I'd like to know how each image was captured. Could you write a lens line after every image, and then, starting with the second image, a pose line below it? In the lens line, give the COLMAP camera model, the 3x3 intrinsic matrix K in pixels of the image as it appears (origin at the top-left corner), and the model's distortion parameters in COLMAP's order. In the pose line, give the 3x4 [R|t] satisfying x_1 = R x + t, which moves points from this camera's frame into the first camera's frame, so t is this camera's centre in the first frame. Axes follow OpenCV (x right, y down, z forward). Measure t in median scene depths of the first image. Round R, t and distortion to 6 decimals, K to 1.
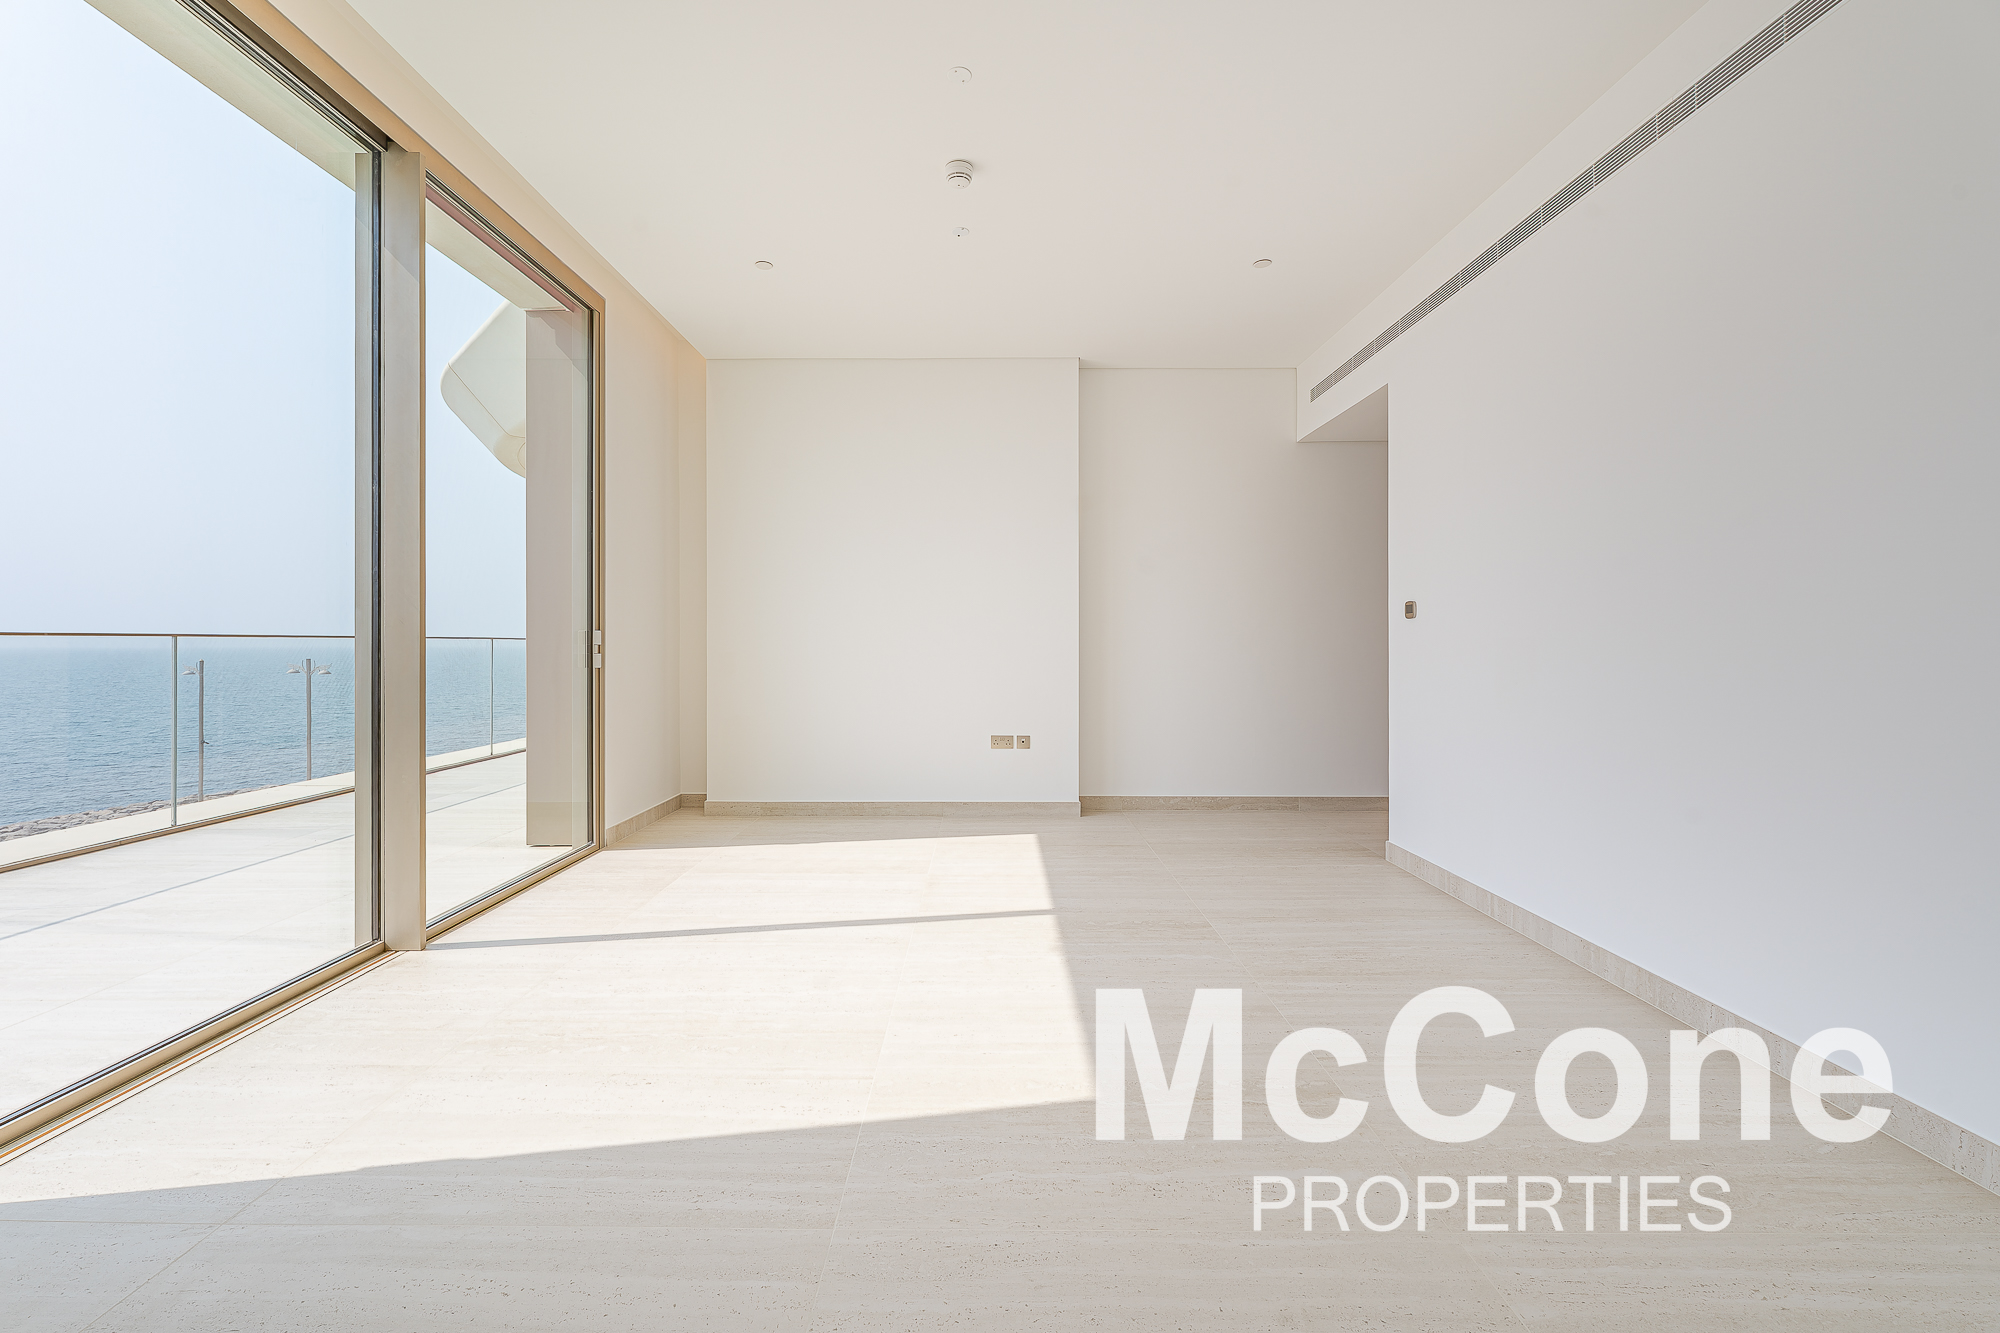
lens RADIAL K [[818.9, 0, 967.5], [0, 818.9, 642.0], [0, 0, 1]] dist [0.000749, -0.000742]
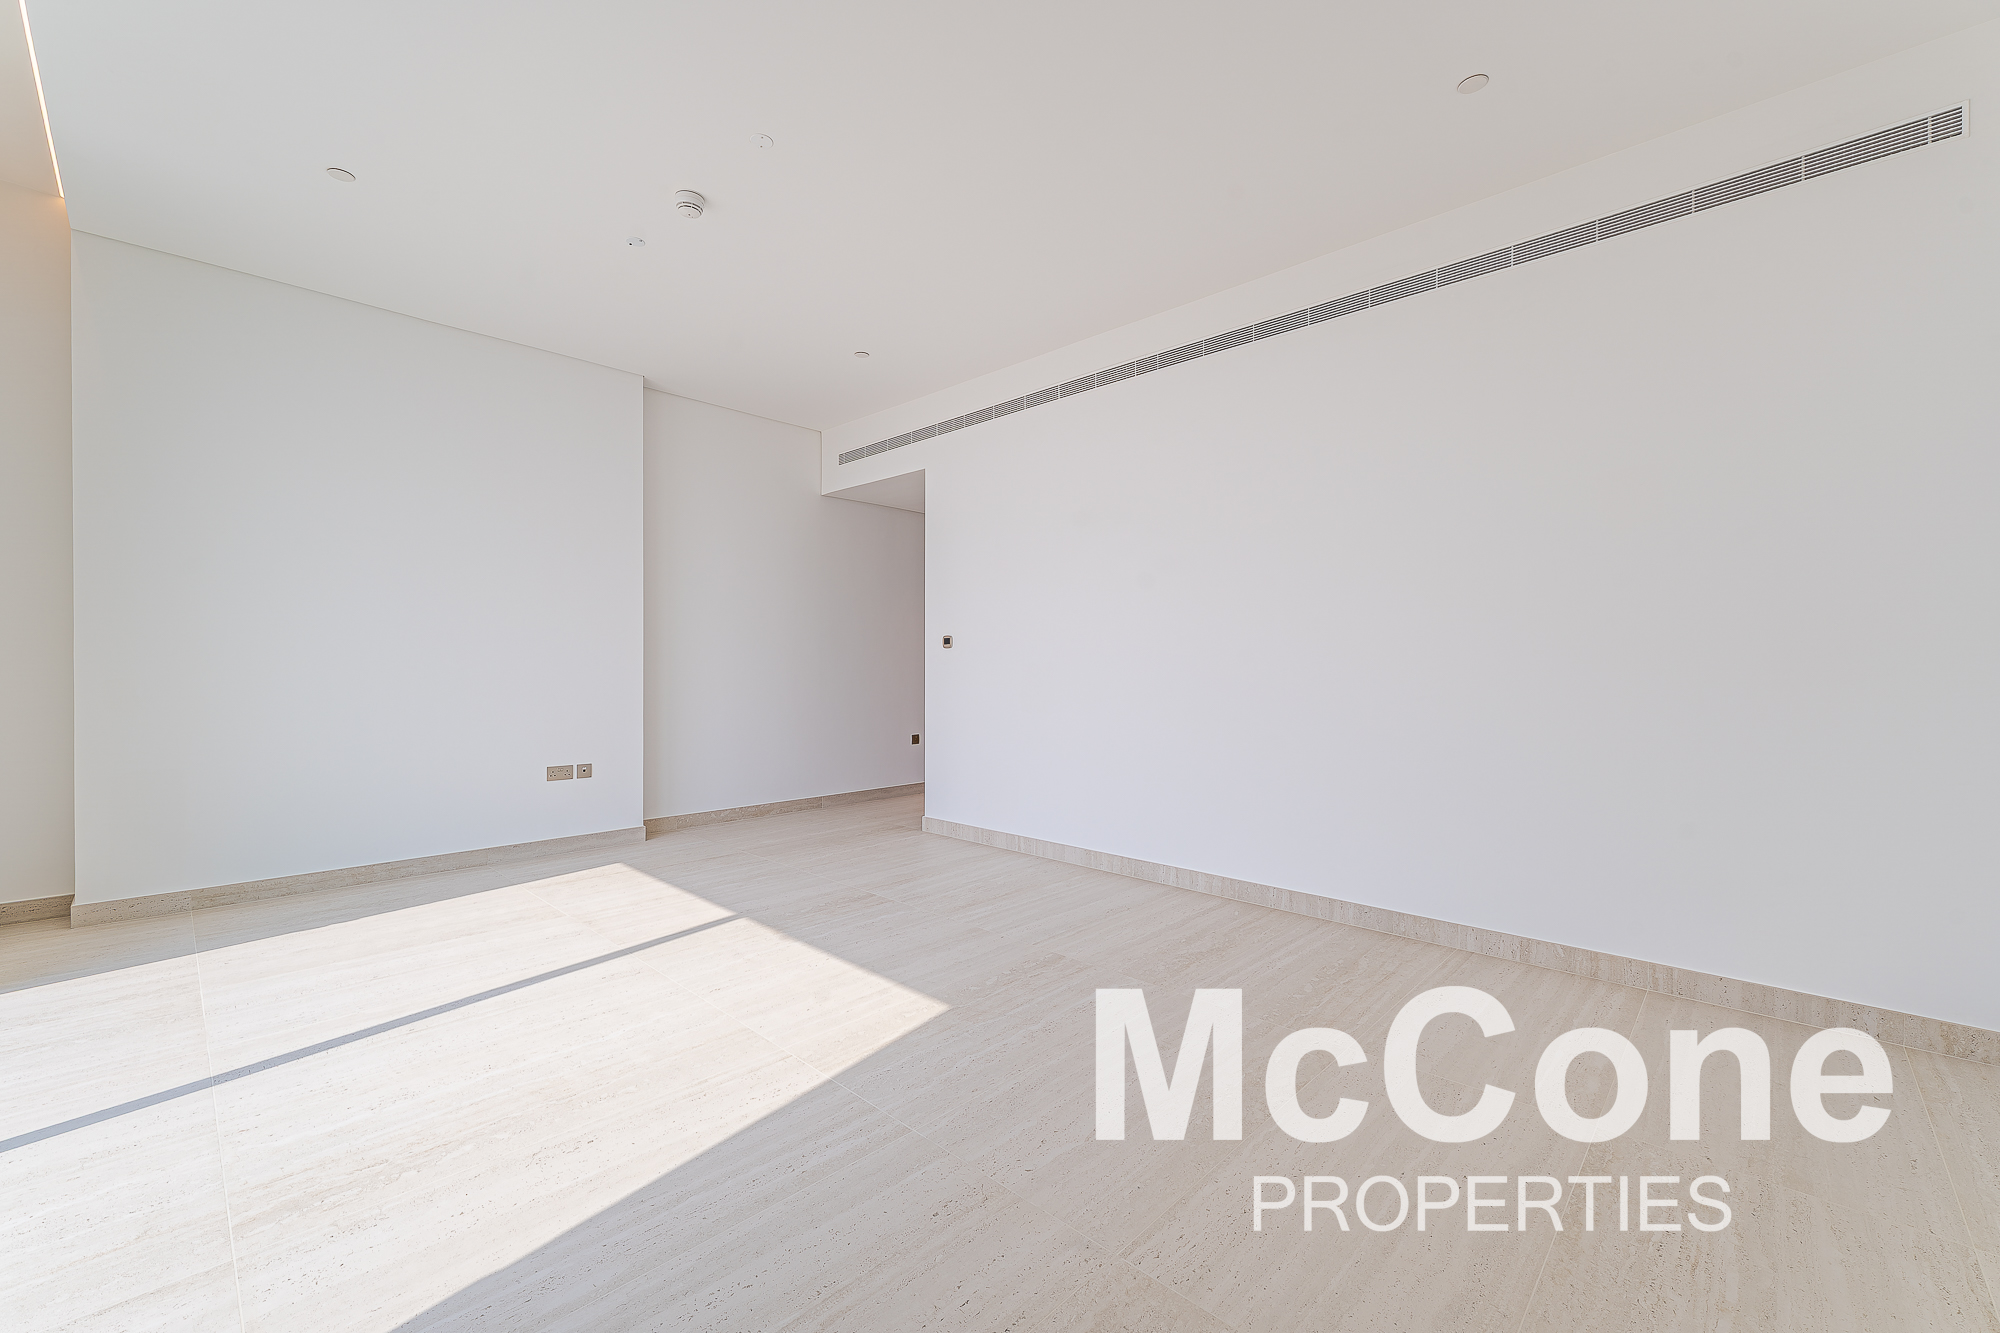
lens RADIAL K [[818.9, 0, 990.8], [0, 818.9, 676.7], [0, 0, 1]] dist [0.000749, -0.000742]
pose [[0.684905, -0.008288, 0.728586, -0.371320], [-0.001329, 0.999919, 0.012624, 0.001872], [-0.728632, -0.009615, 0.684838, 0.022593]]
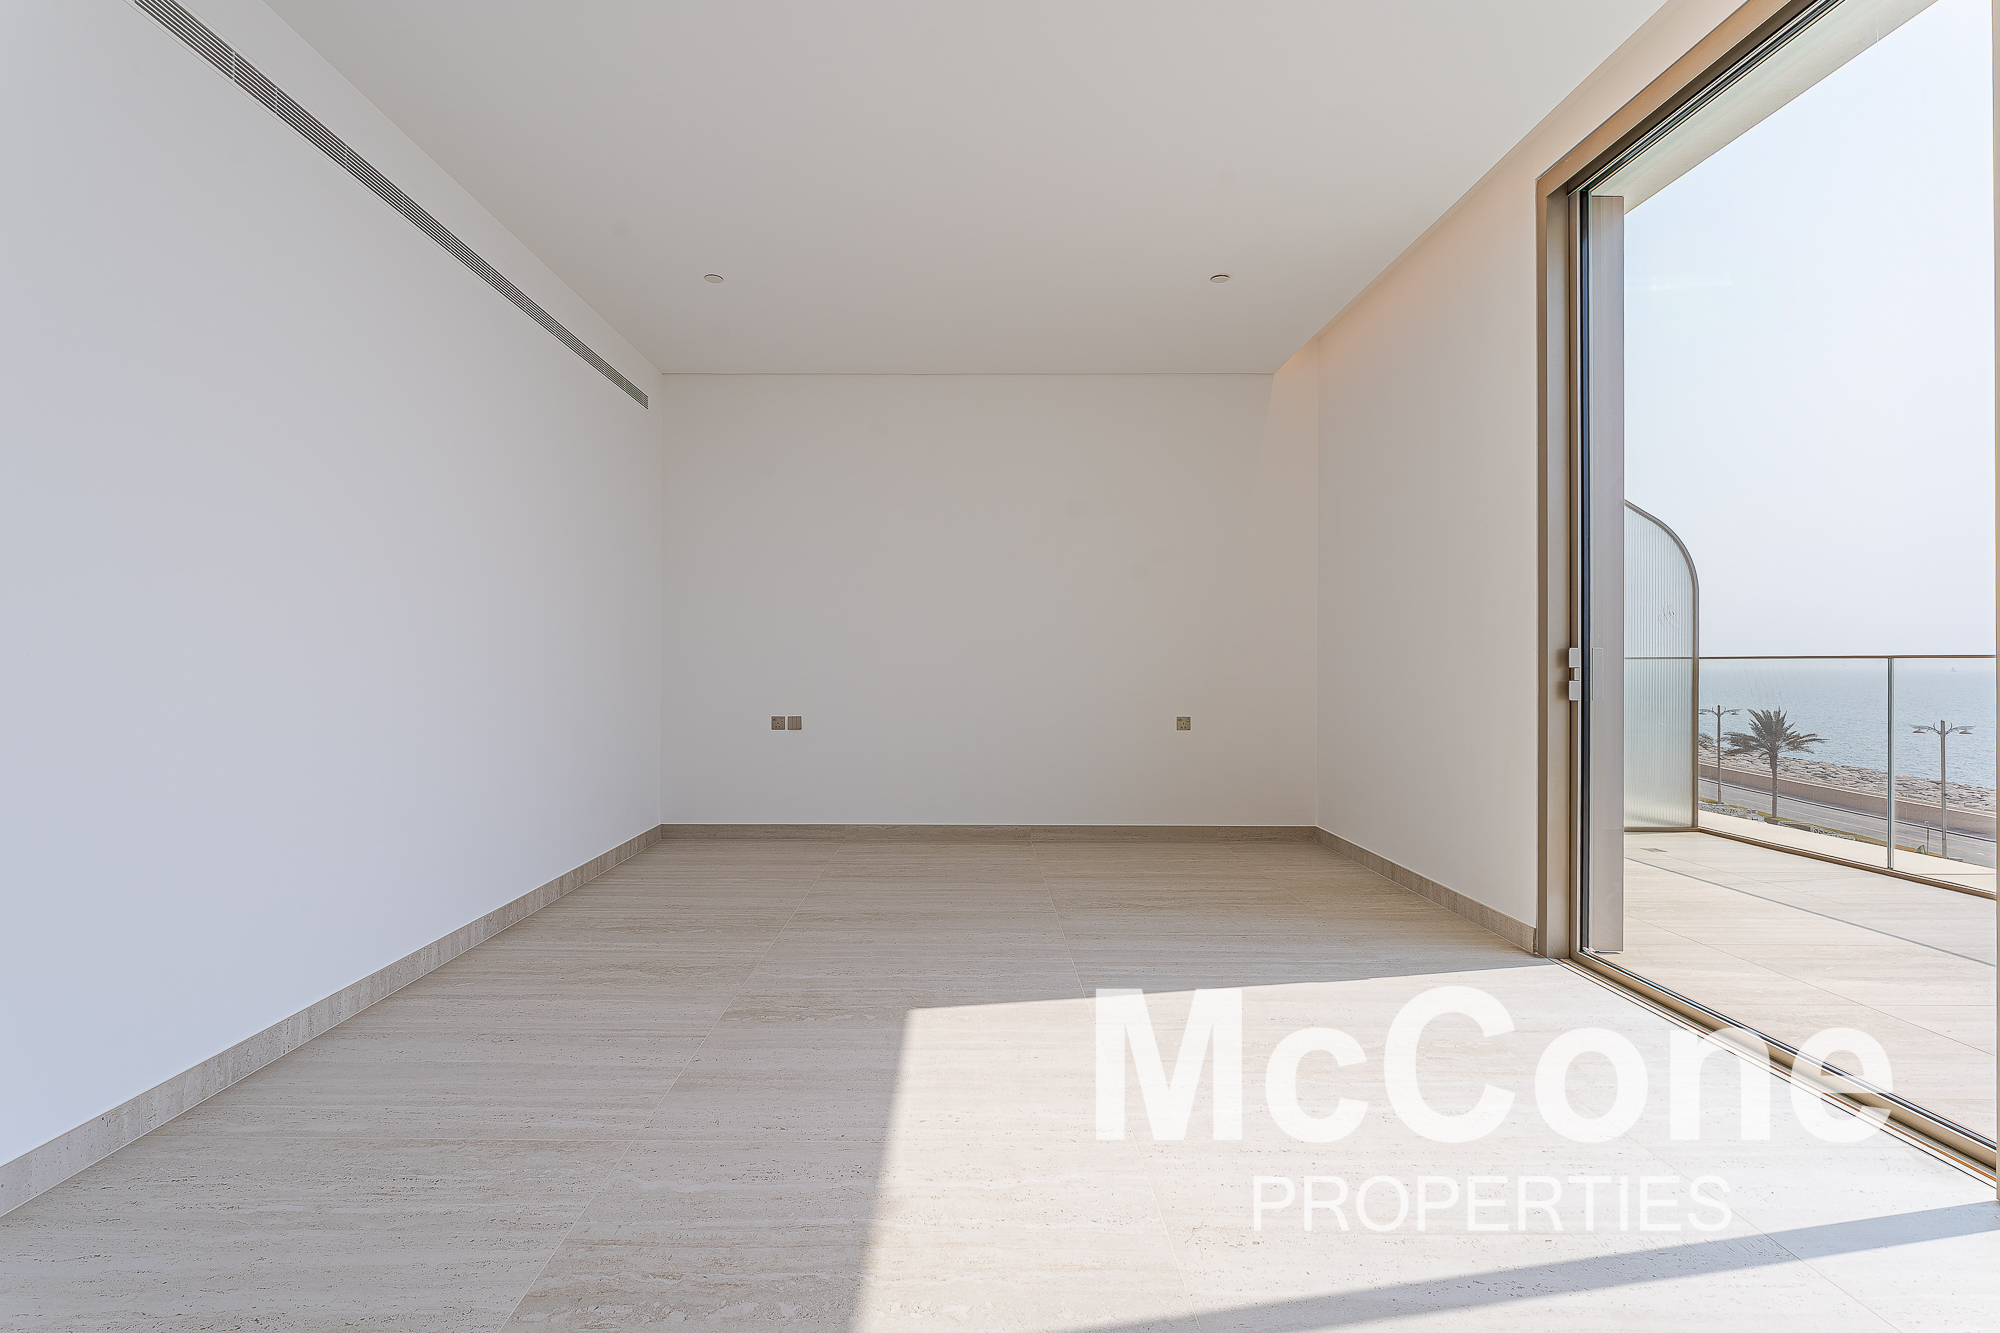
lens RADIAL K [[818.9, 0, 935.7], [0, 818.9, 658.4], [0, 0, 1]] dist [0.000749, -0.000742]
pose [[-0.999902, -0.000952, 0.013975, 0.051946], [-0.001039, 0.999980, -0.006273, 0.000220], [-0.013969, -0.006287, -0.999883, 1.114866]]
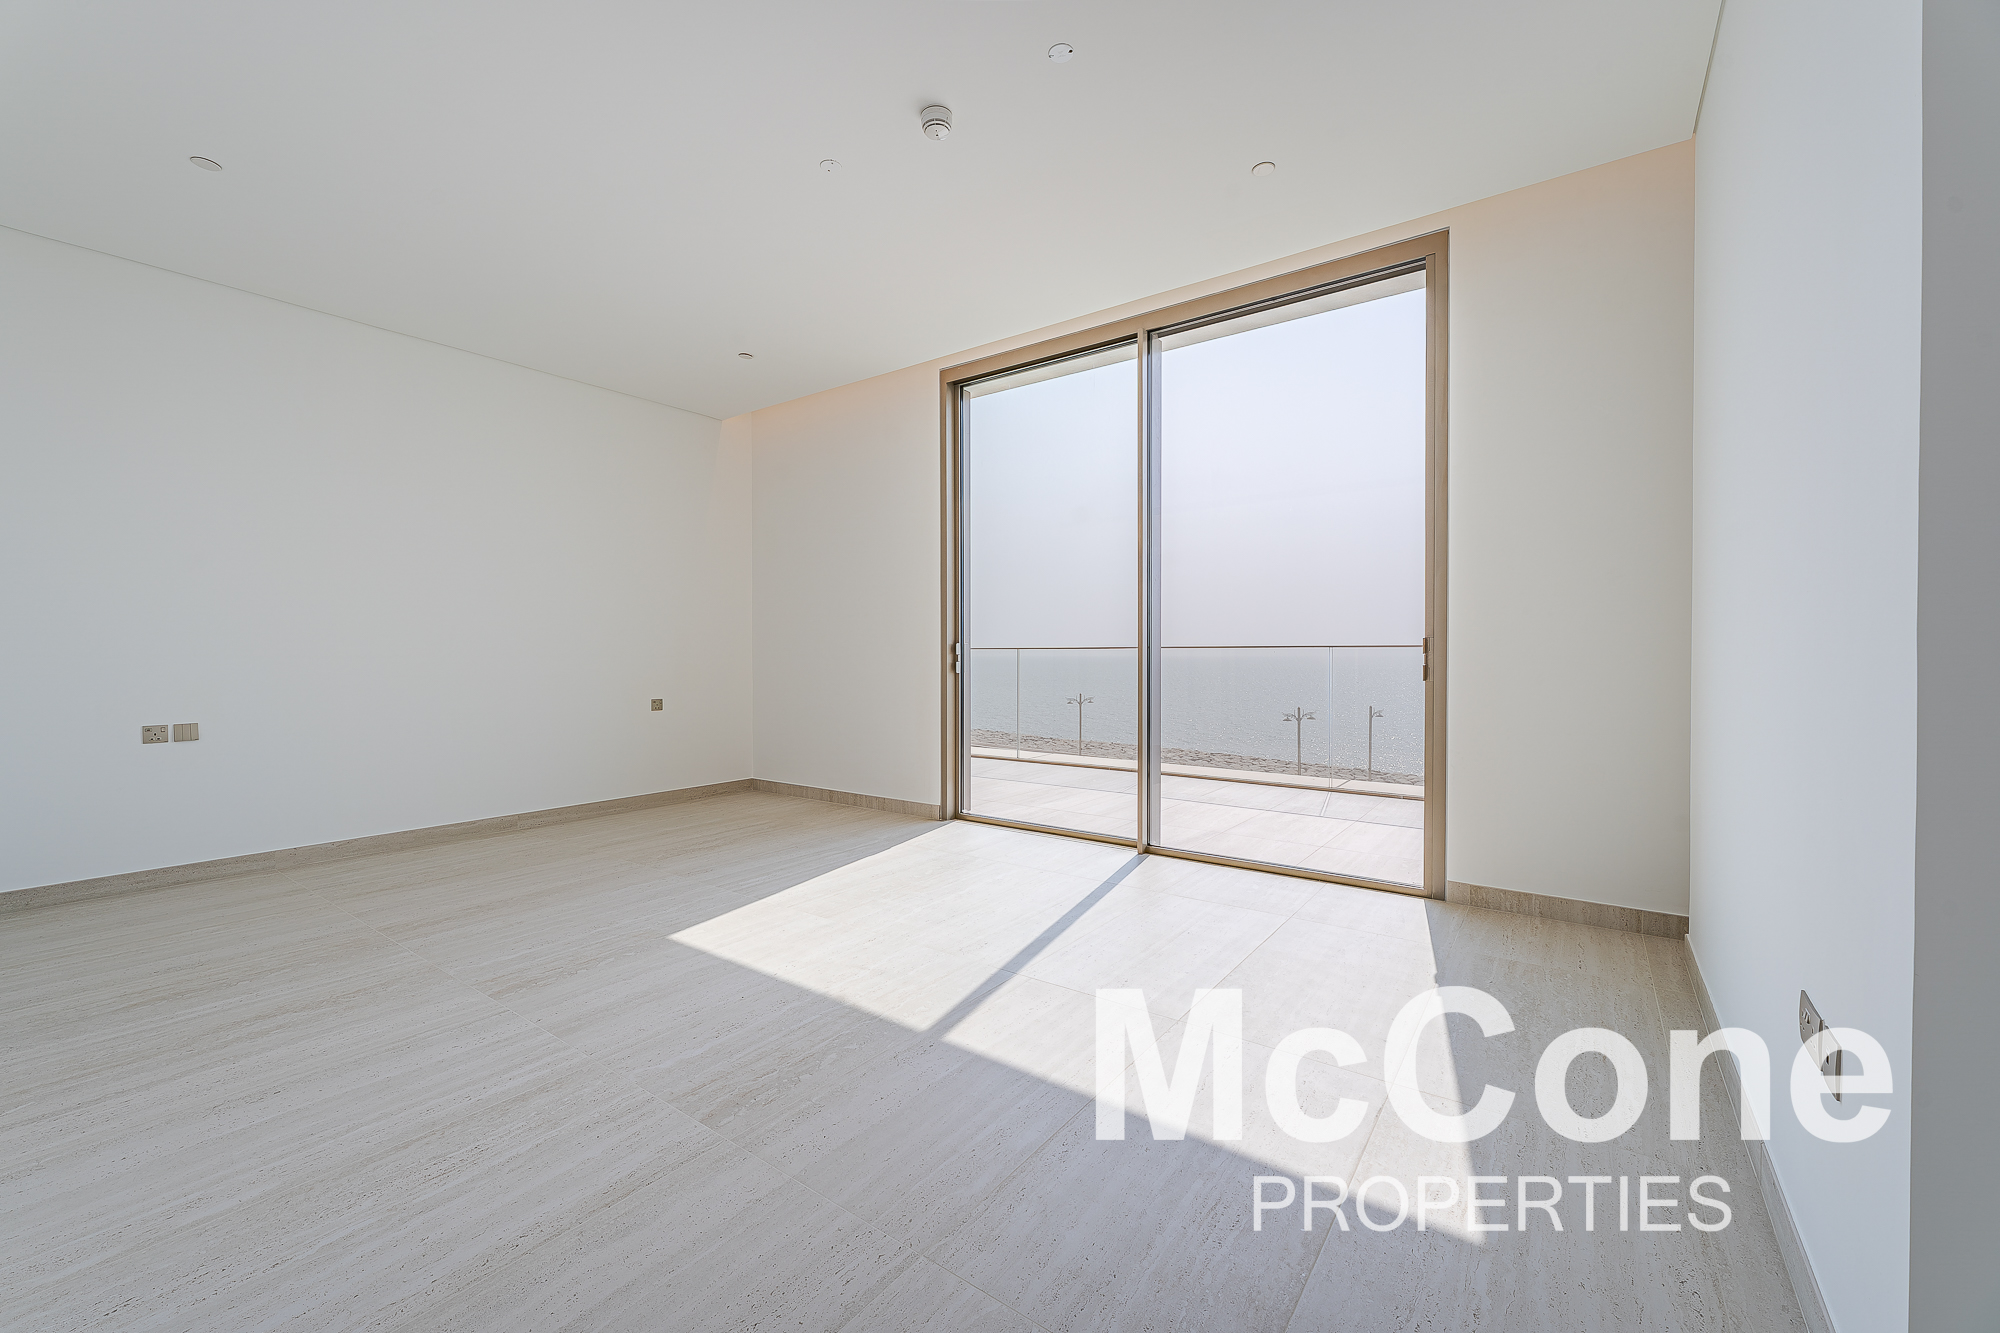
lens RADIAL K [[818.9, 0, 986.1], [0, 818.9, 632.5], [0, 0, 1]] dist [0.000749, -0.000742]
pose [[-0.589201, -0.020967, -0.807714, 0.513838], [0.000847, 0.999647, -0.026567, 0.004052], [0.807986, -0.016337, -0.588975, 1.176939]]
